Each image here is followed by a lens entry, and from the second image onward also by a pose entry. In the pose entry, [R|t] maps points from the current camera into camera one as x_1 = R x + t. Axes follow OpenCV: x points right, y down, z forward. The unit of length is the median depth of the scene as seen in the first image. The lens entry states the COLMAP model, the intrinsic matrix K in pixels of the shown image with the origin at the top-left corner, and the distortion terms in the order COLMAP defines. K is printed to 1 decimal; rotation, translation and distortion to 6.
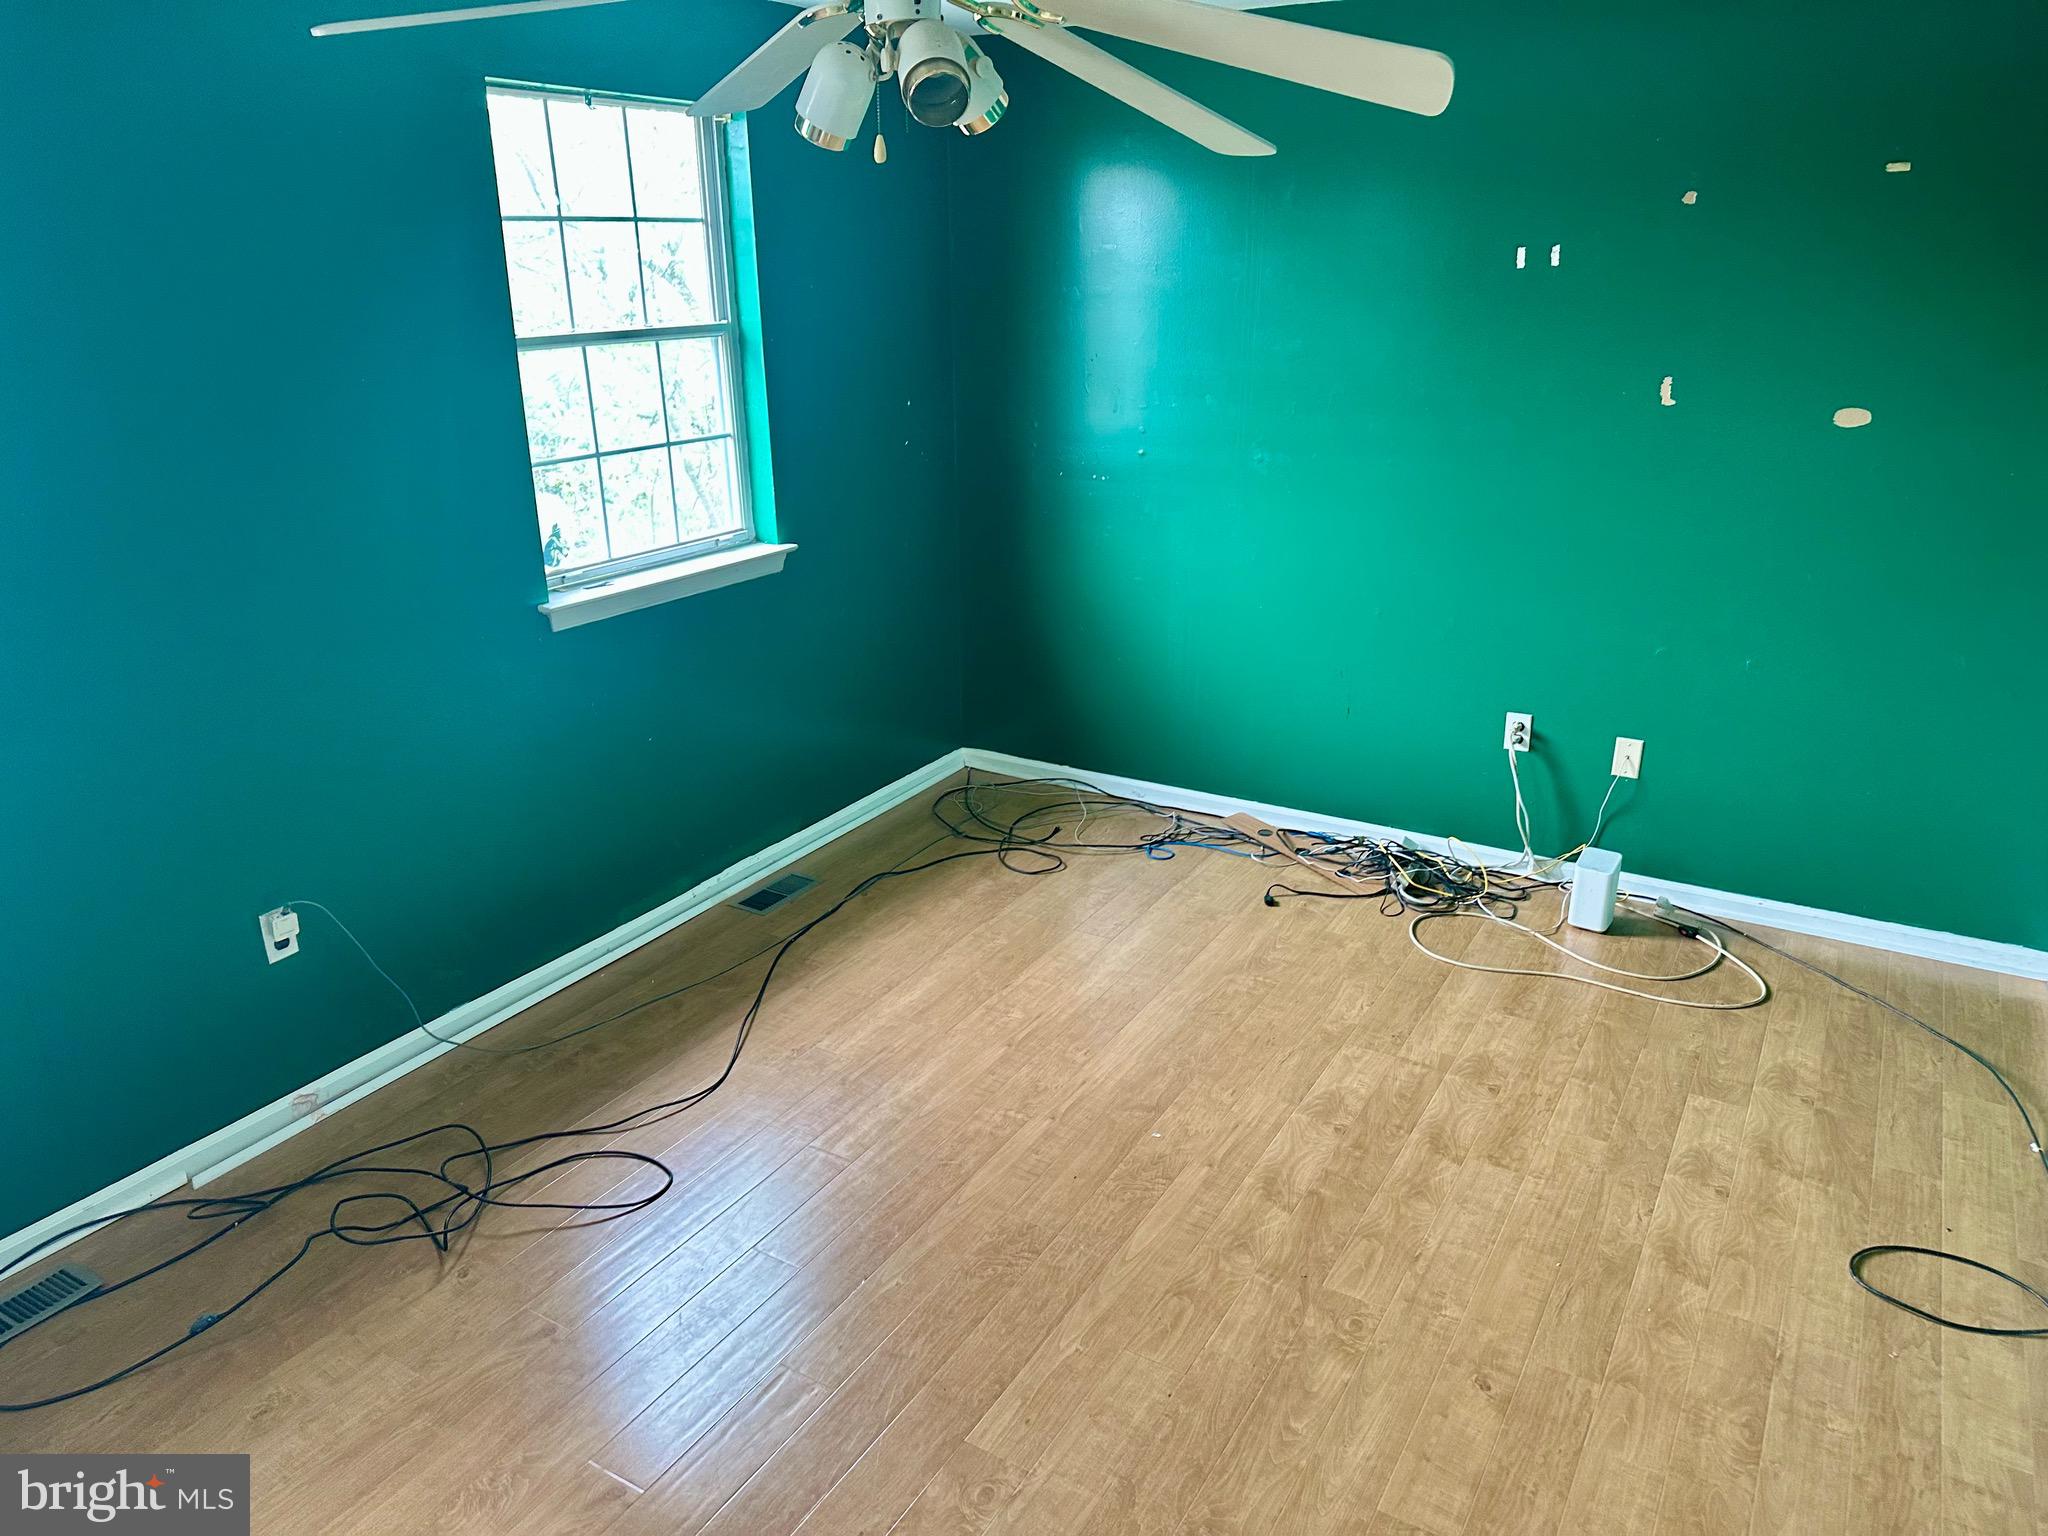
lens RADIAL K [[1418.1, 0, 1023.8], [0, 1418.1, 753.4], [0, 0, 1]] dist [0.014108, -0.031773]
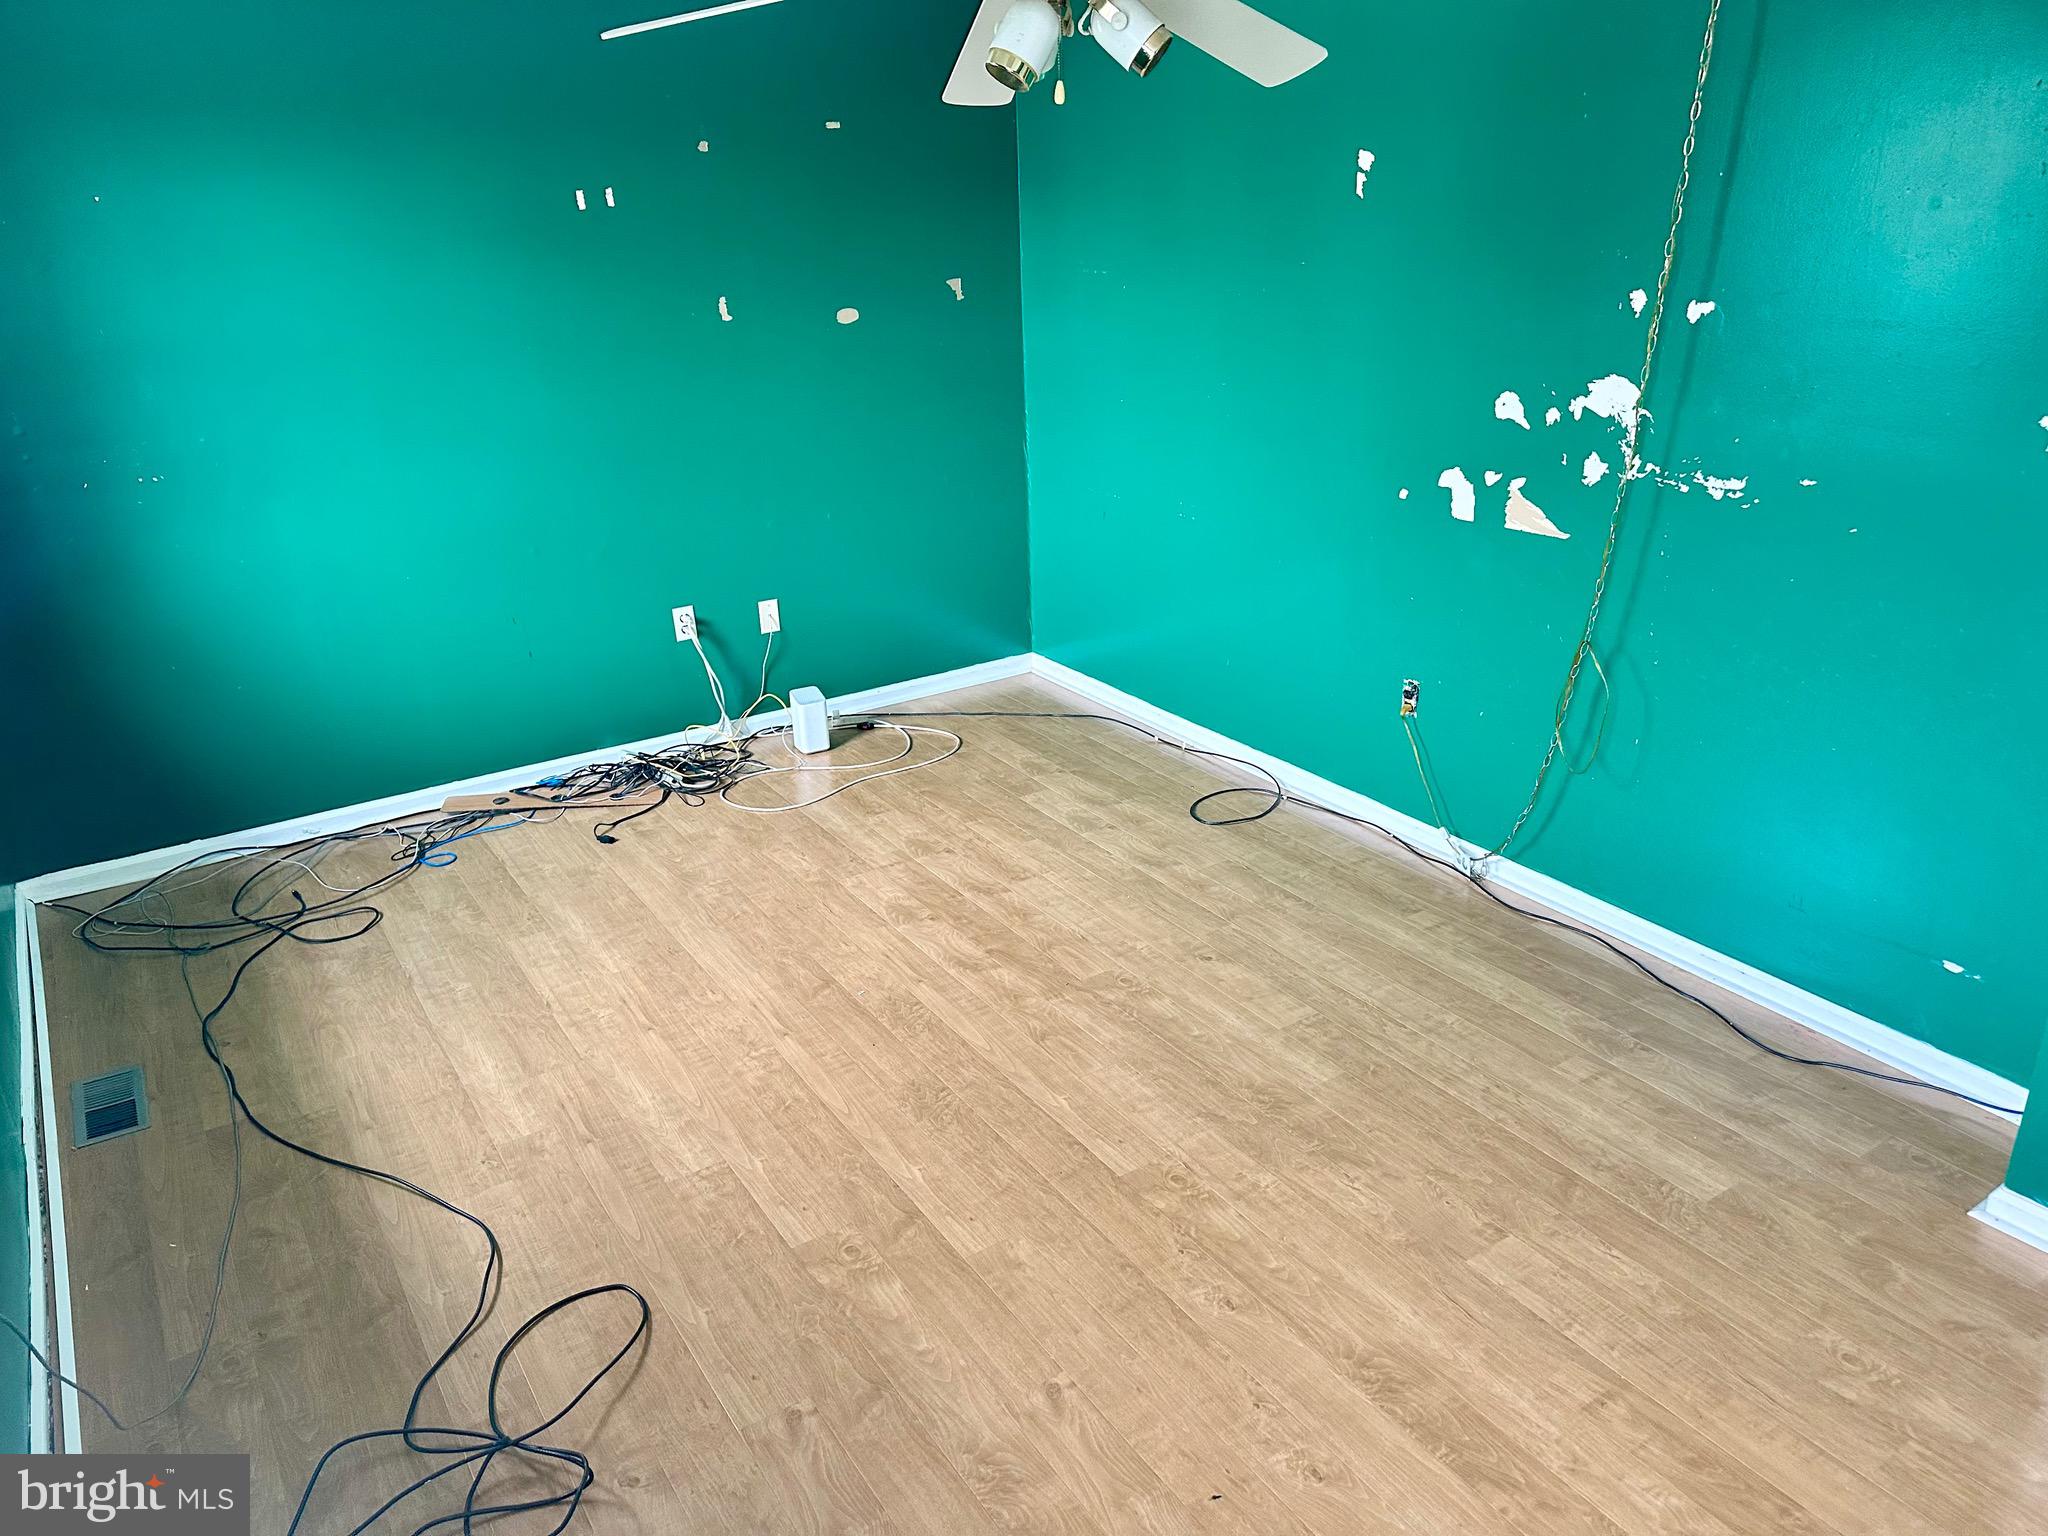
lens RADIAL K [[1418.1, 0, 1025.0], [0, 1418.1, 781.7], [0, 0, 1]] dist [0.014108, -0.031773]
pose [[0.419781, -0.352358, 0.836437, -0.664246], [0.315102, 0.920824, 0.229768, -0.091655], [-0.851172, 0.167111, 0.497573, 0.275313]]
